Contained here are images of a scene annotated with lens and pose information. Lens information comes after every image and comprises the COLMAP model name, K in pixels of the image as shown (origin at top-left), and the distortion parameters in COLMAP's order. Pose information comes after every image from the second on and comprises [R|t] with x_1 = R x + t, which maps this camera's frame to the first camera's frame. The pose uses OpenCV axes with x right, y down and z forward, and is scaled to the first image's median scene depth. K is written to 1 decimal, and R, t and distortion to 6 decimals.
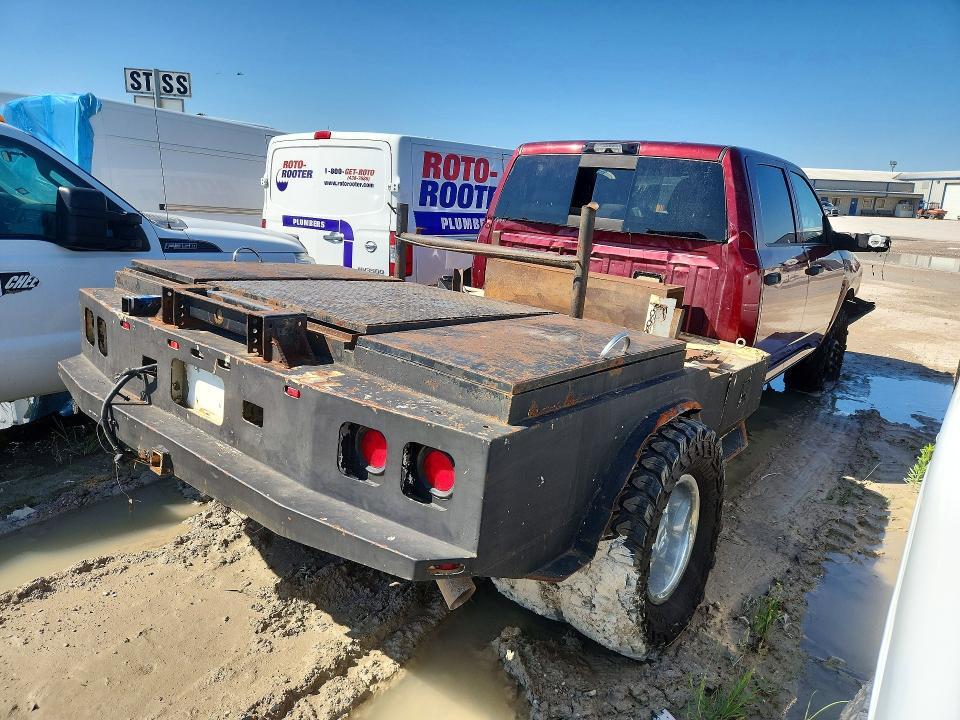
lens RADIAL K [[684.2, 0, 471.6], [0, 684.2, 360.9], [0, 0, 1]] dist [0.081585, -0.092299]
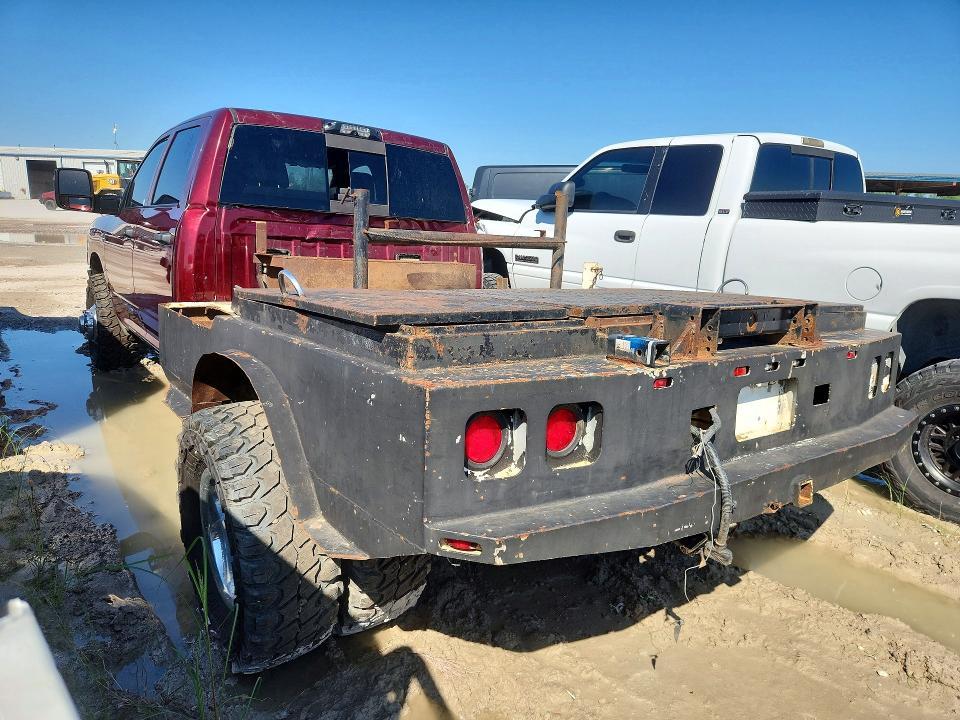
lens RADIAL K [[672.5, 0, 480.0], [0, 672.5, 360.0], [0, 0, 1]] dist [0.061175, 0.001593]
pose [[0.188432, -0.242344, 0.951716, -0.544808], [0.208603, 0.956839, 0.202347, -0.114120], [-0.959676, 0.160402, 0.230853, 0.483312]]
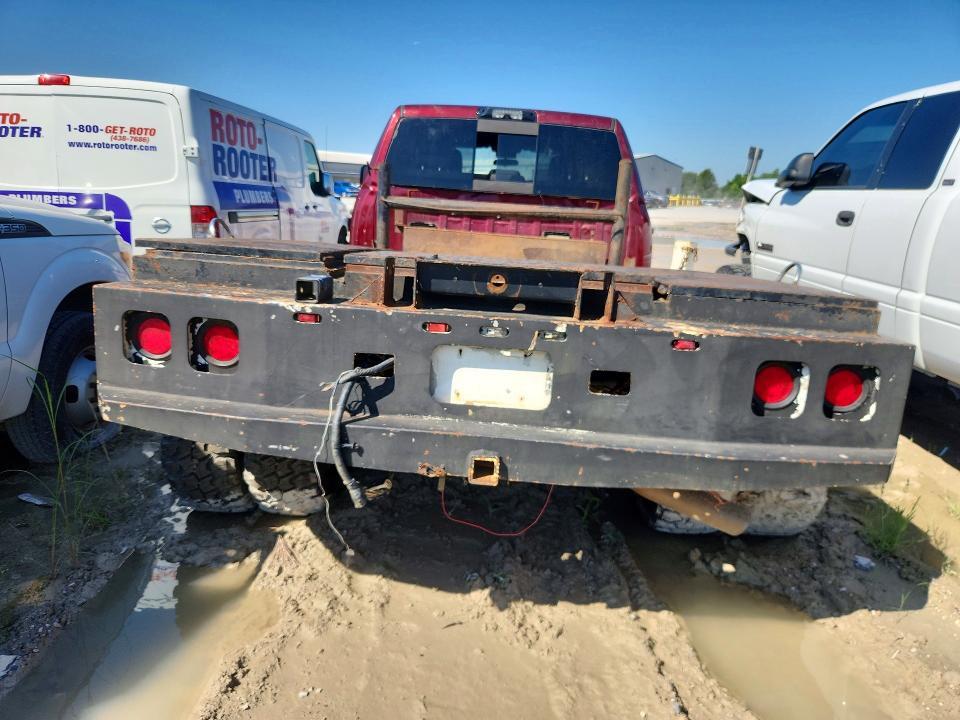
lens RADIAL K [[684.2, 0, 471.6], [0, 684.2, 360.9], [0, 0, 1]] dist [0.081585, -0.092299]
pose [[0.785491, -0.159317, 0.598015, -0.382176], [0.148324, 0.986597, 0.068017, -0.014712], [-0.600836, 0.035273, 0.798594, 0.155981]]
